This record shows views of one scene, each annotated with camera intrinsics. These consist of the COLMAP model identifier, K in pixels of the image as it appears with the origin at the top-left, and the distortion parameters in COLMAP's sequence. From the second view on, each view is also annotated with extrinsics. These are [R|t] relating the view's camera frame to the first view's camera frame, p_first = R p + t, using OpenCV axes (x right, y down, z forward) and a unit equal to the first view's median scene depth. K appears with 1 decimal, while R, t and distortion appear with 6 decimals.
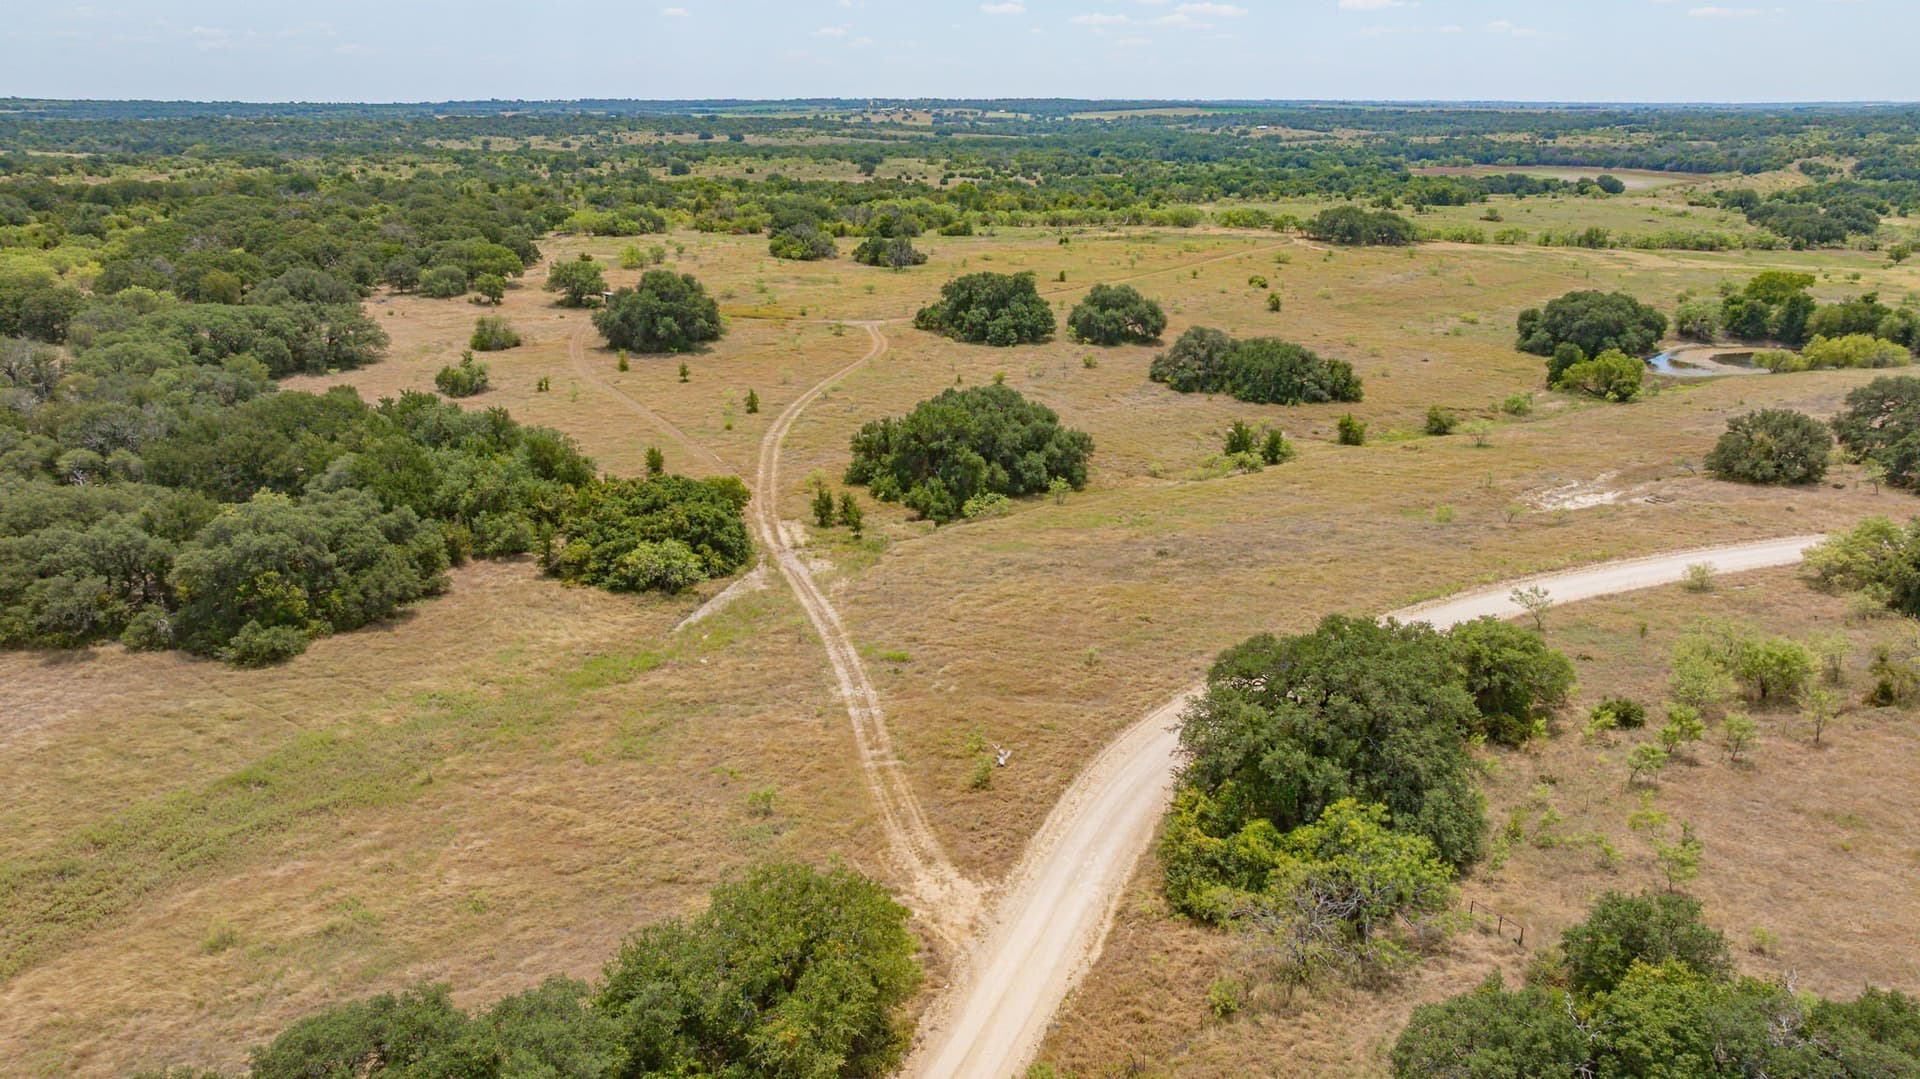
lens RADIAL K [[1348.1, 0, 963.7], [0, 1348.1, 544.8], [0, 0, 1]] dist [-0.040202, 0.045811]
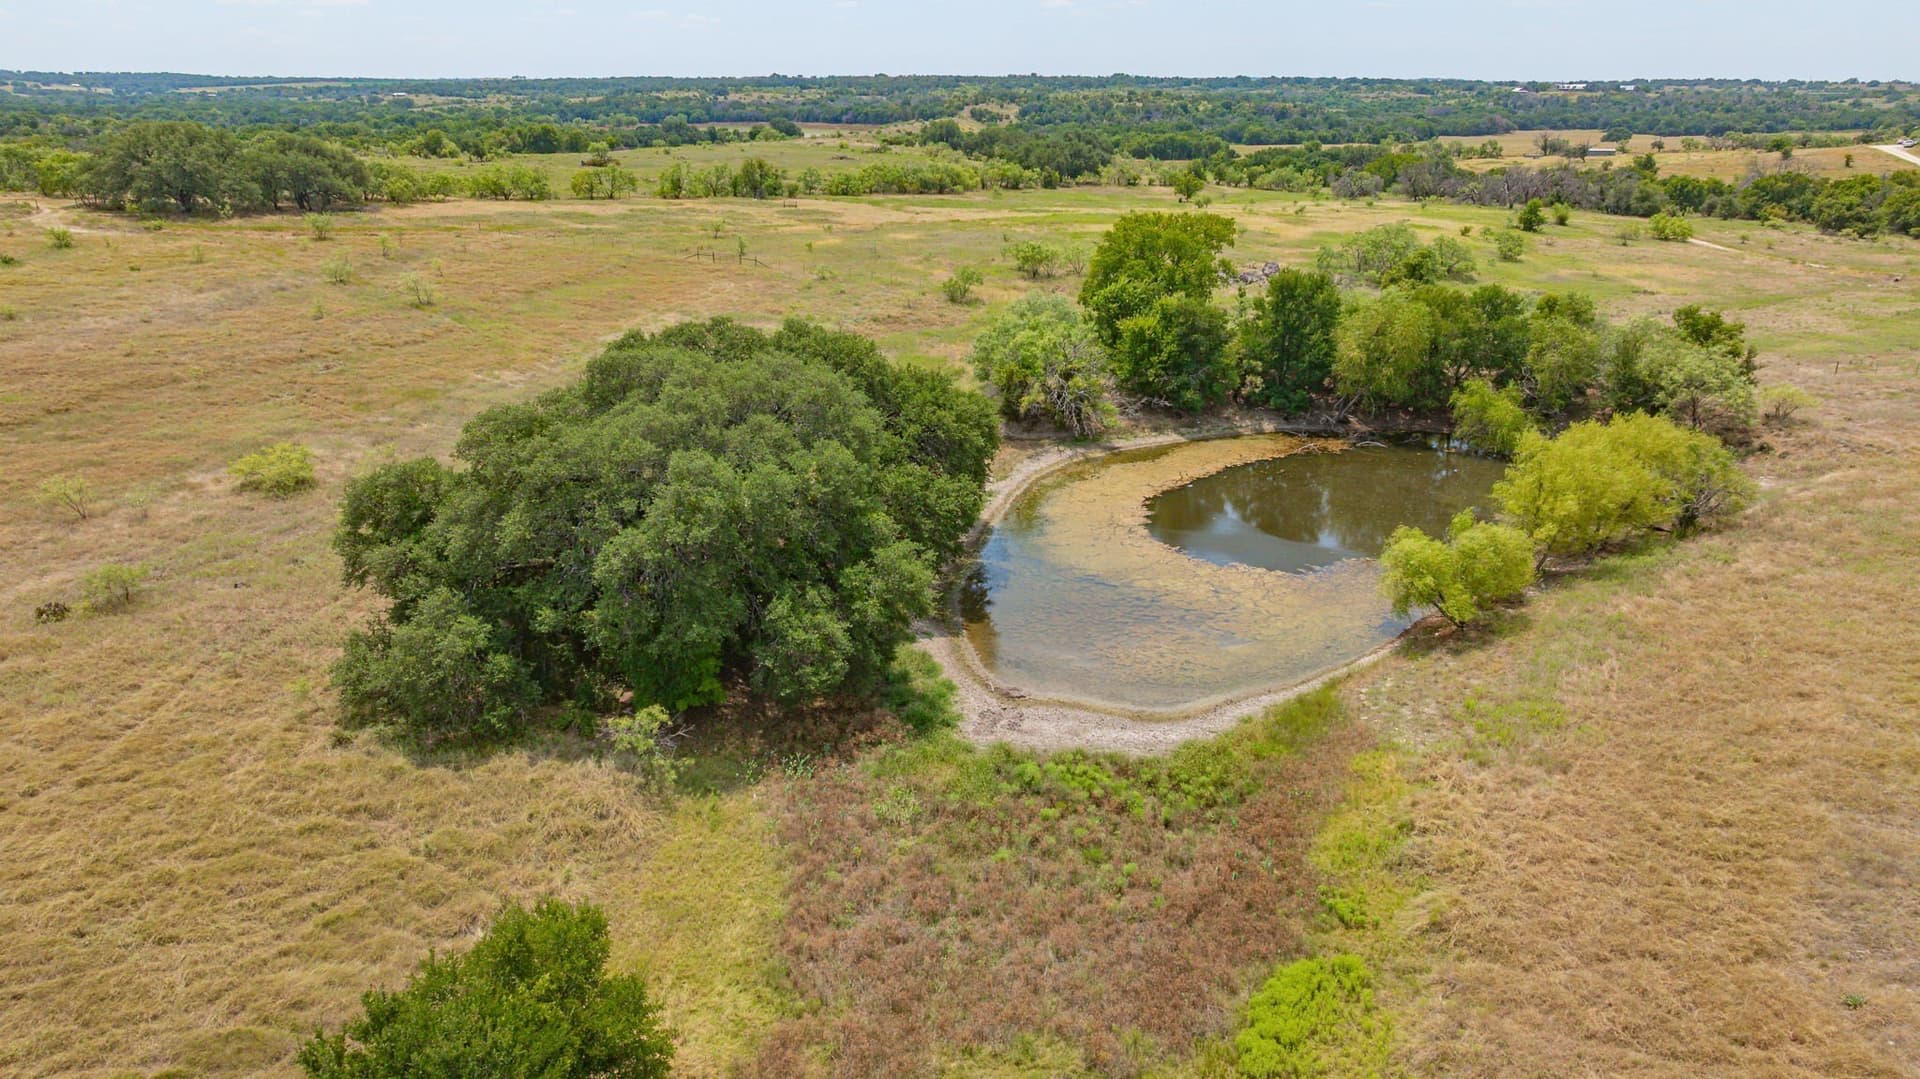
lens RADIAL K [[1348.1, 0, 973.1], [0, 1348.1, 536.8], [0, 0, 1]] dist [-0.040202, 0.045811]
pose [[0.845123, -0.173653, 0.505581, 0.481885], [0.170159, 0.983962, 0.053528, -0.198696], [-0.506768, 0.040792, 0.861117, 0.971003]]
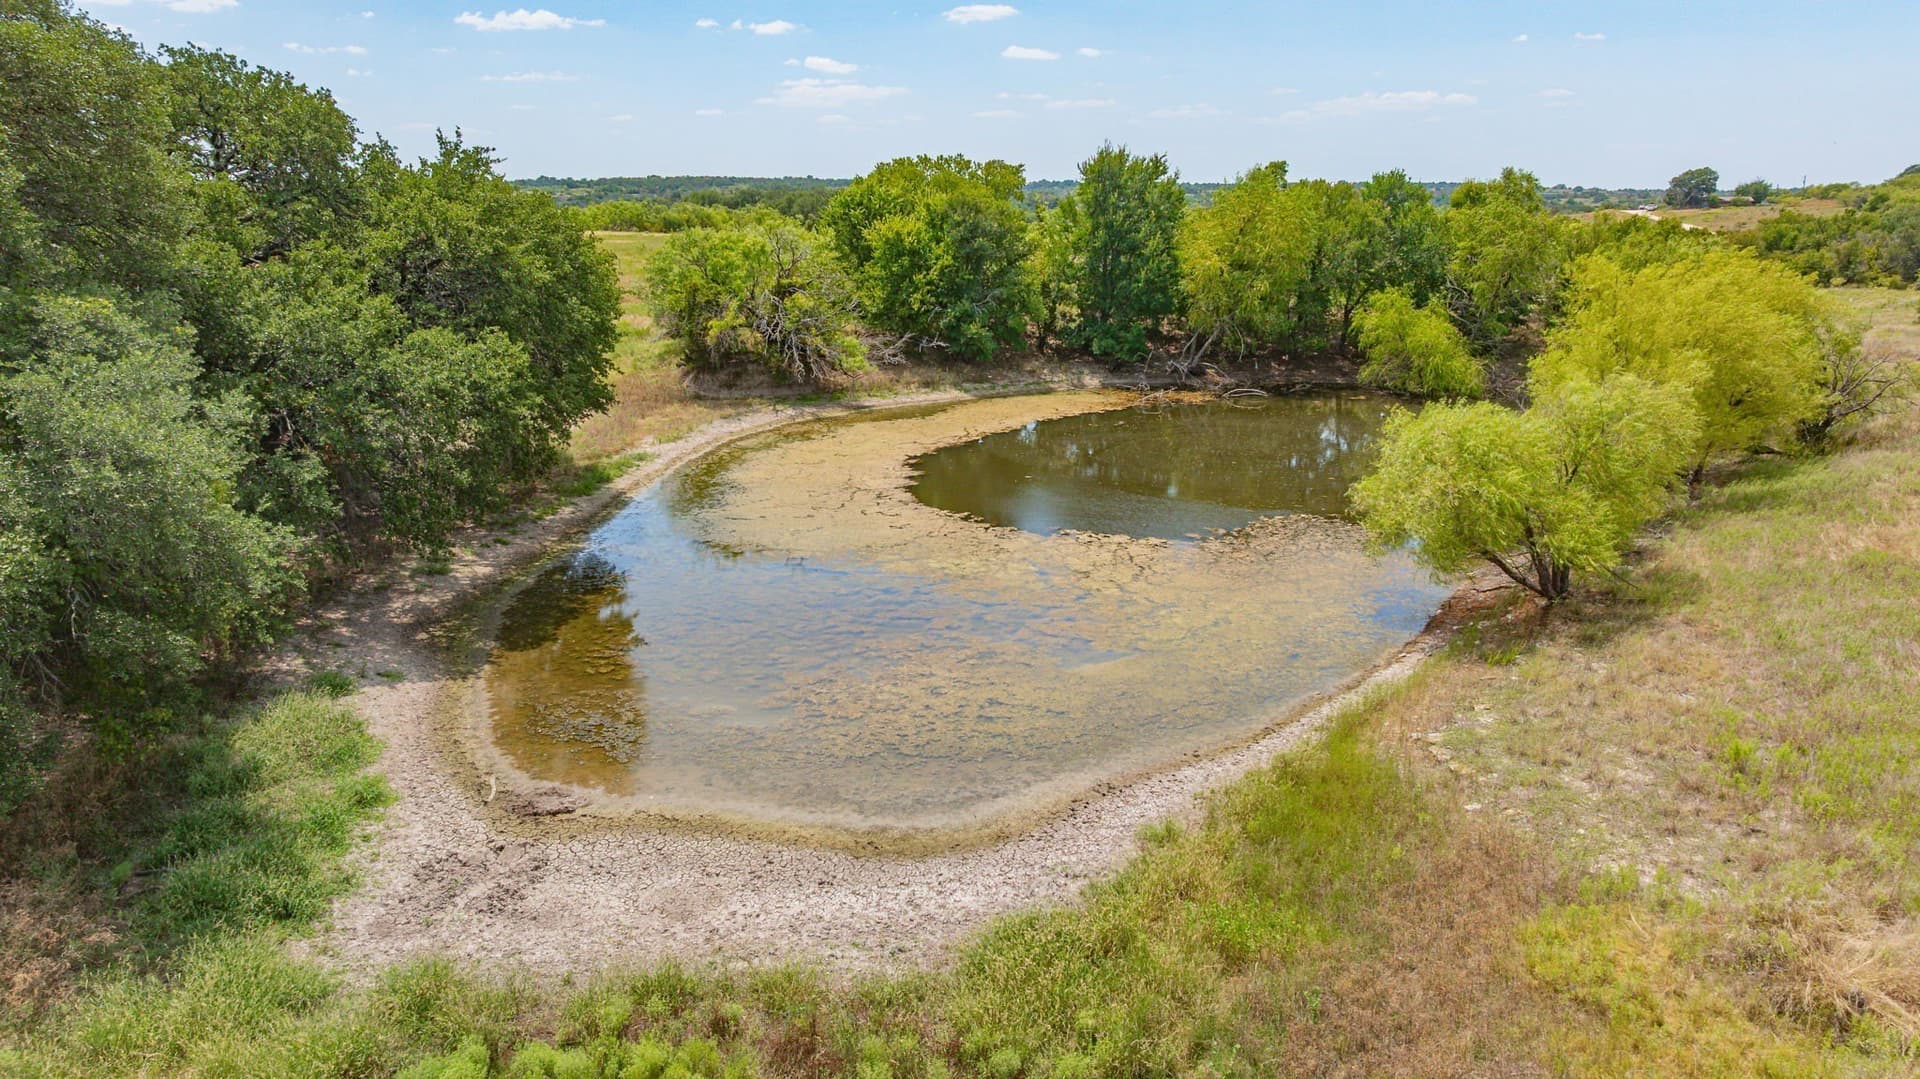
lens RADIAL K [[1348.1, 0, 965.7], [0, 1348.1, 523.2], [0, 0, 1]] dist [-0.040202, 0.045811]
pose [[0.754317, -0.160250, 0.636652, 0.576975], [0.210204, 0.977653, -0.002971, -0.167575], [-0.621949, 0.136068, 0.771146, 1.092488]]
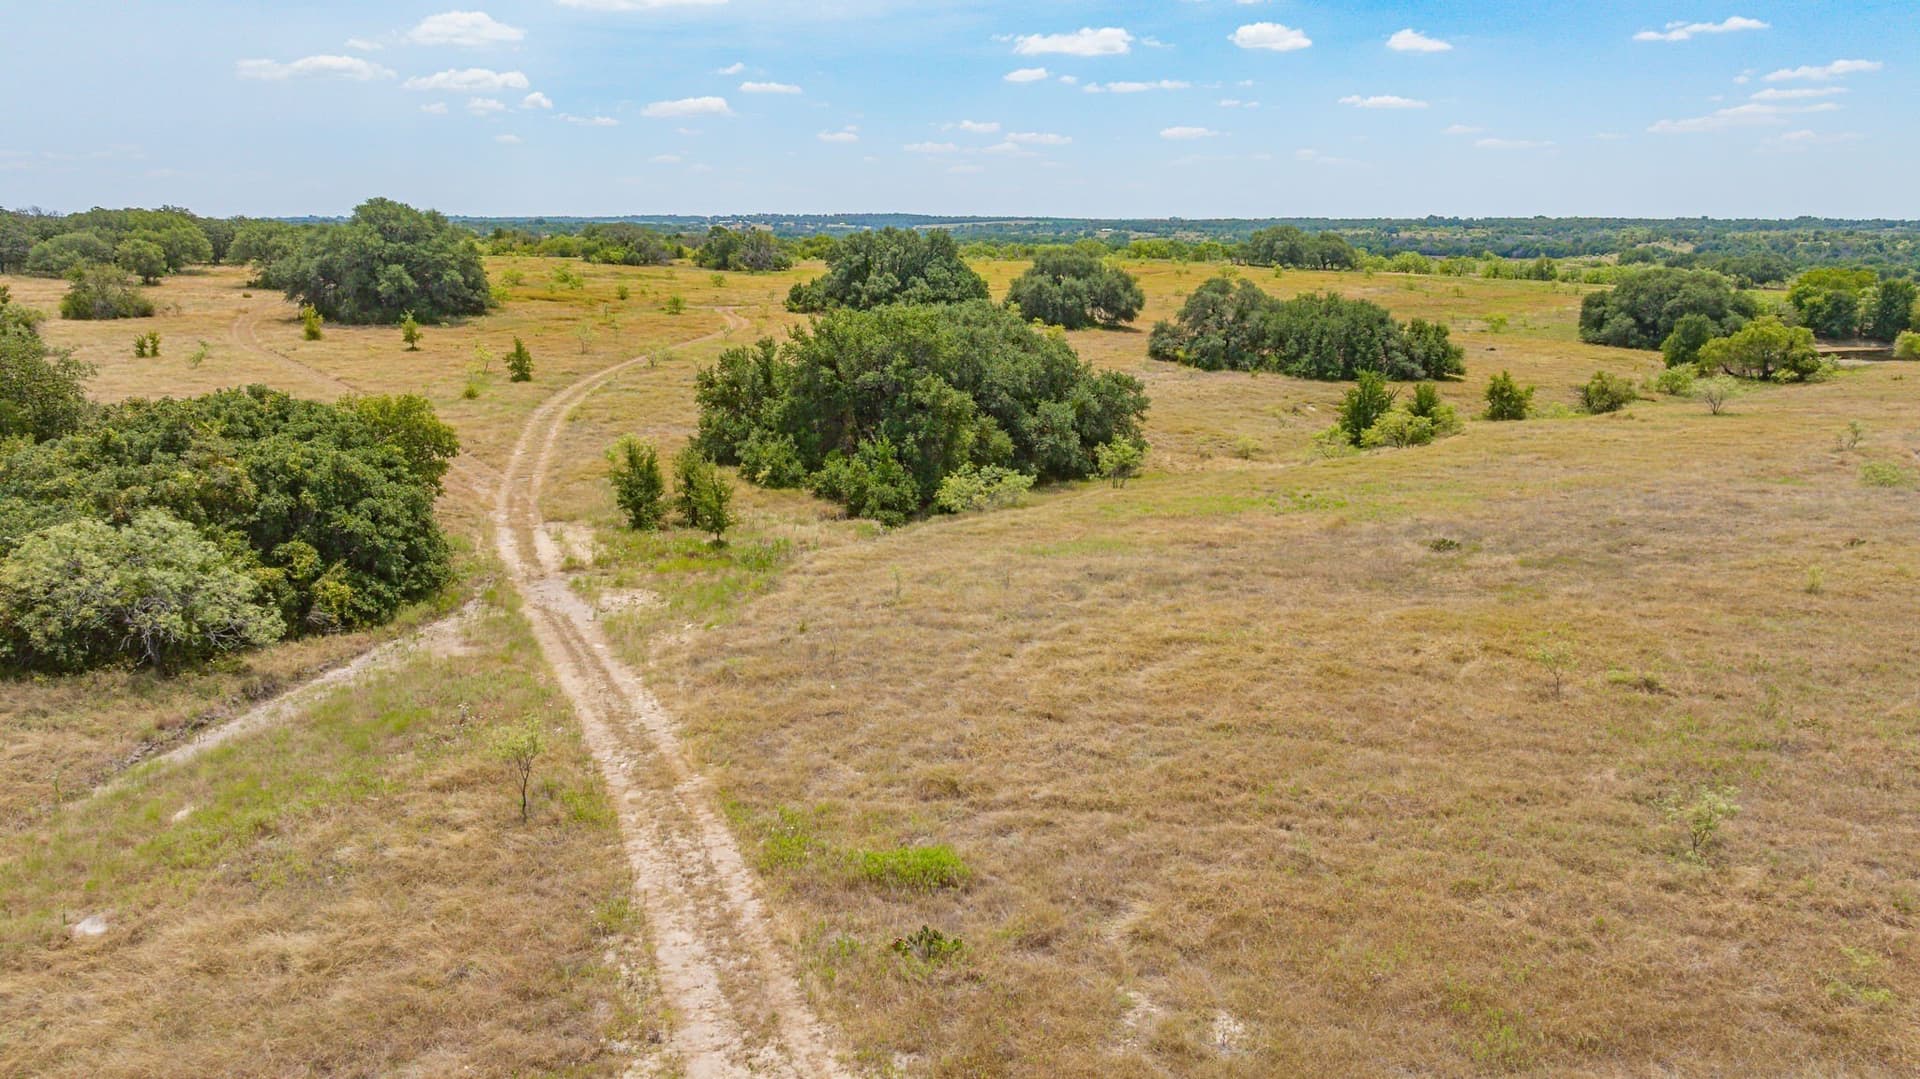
lens RADIAL K [[1348.1, 0, 964.3], [0, 1348.1, 543.5], [0, 0, 1]] dist [-0.040202, 0.045811]
pose [[0.993029, -0.027735, 0.114562, -0.032302], [0.037575, 0.995703, -0.084640, 0.021958], [-0.111722, 0.088354, 0.989804, 0.364335]]
